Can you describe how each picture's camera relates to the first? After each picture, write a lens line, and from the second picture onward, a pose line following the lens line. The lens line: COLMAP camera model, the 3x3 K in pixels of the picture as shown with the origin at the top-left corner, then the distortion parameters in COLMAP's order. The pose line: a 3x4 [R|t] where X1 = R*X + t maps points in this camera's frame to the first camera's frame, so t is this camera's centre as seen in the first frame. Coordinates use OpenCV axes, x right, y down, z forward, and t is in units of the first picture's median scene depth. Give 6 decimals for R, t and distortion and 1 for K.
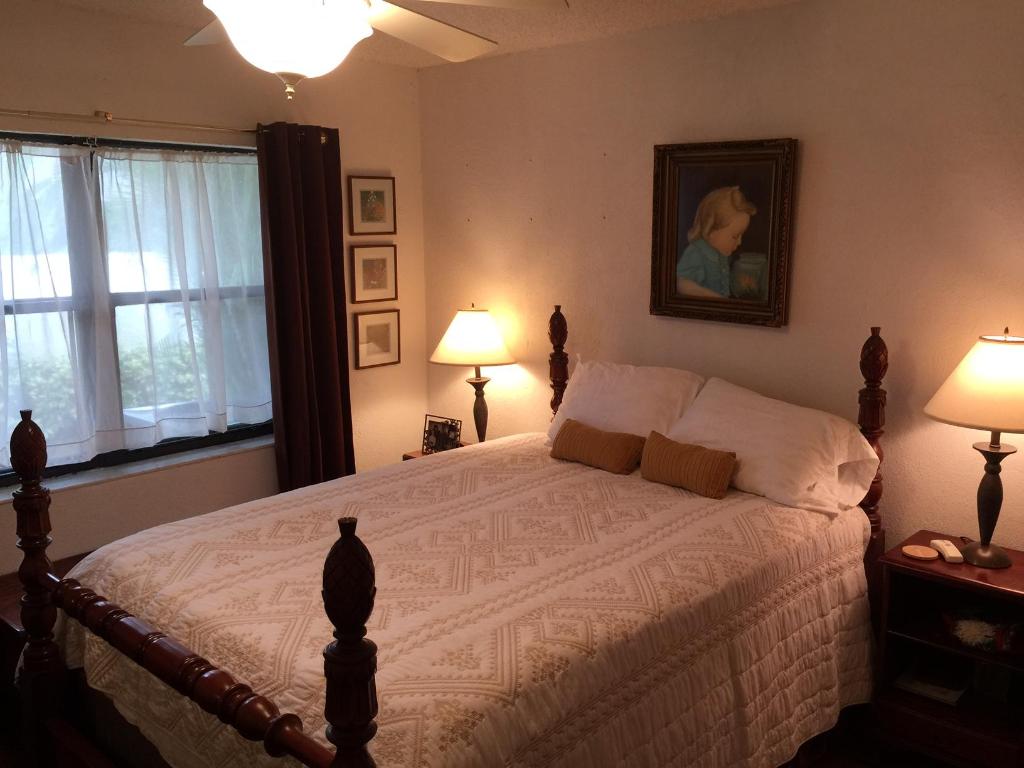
lens RADIAL K [[881.0, 0, 513.1], [0, 881.0, 374.3], [0, 0, 1]] dist [0.083895, -0.125083]
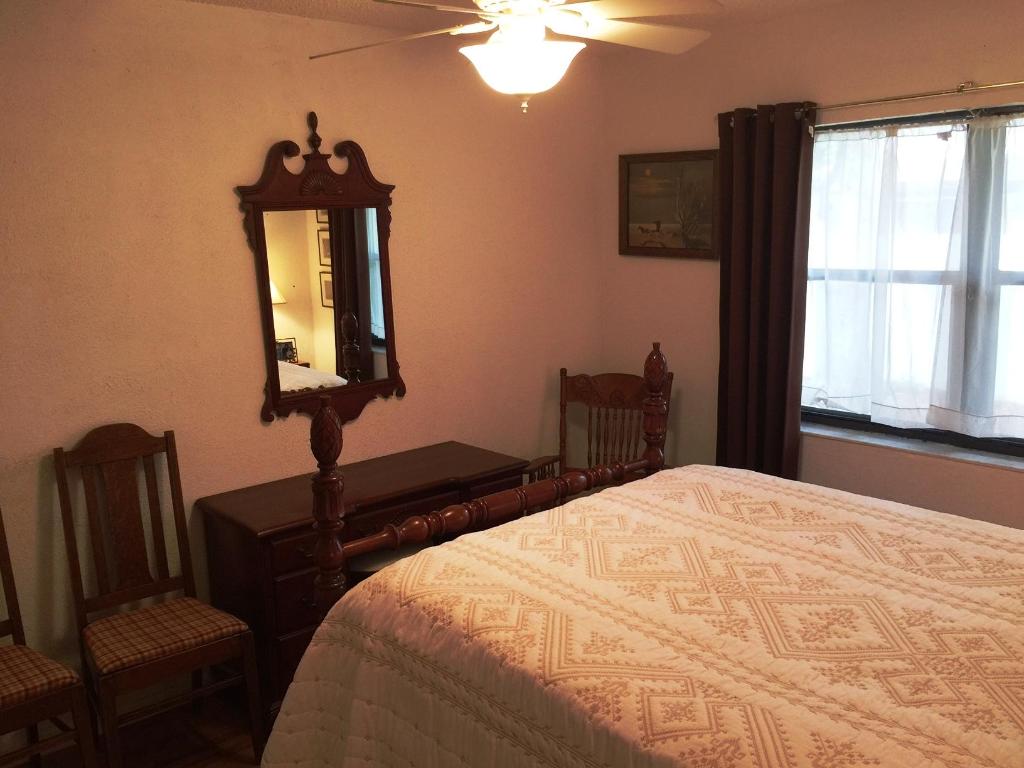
lens RADIAL K [[881.0, 0, 513.1], [0, 881.0, 374.3], [0, 0, 1]] dist [0.083895, -0.125083]
pose [[-0.108237, 0.177423, -0.978165, 0.719284], [-0.137861, 0.971759, 0.191516, -0.124370], [0.984520, 0.155580, -0.080720, 0.770345]]
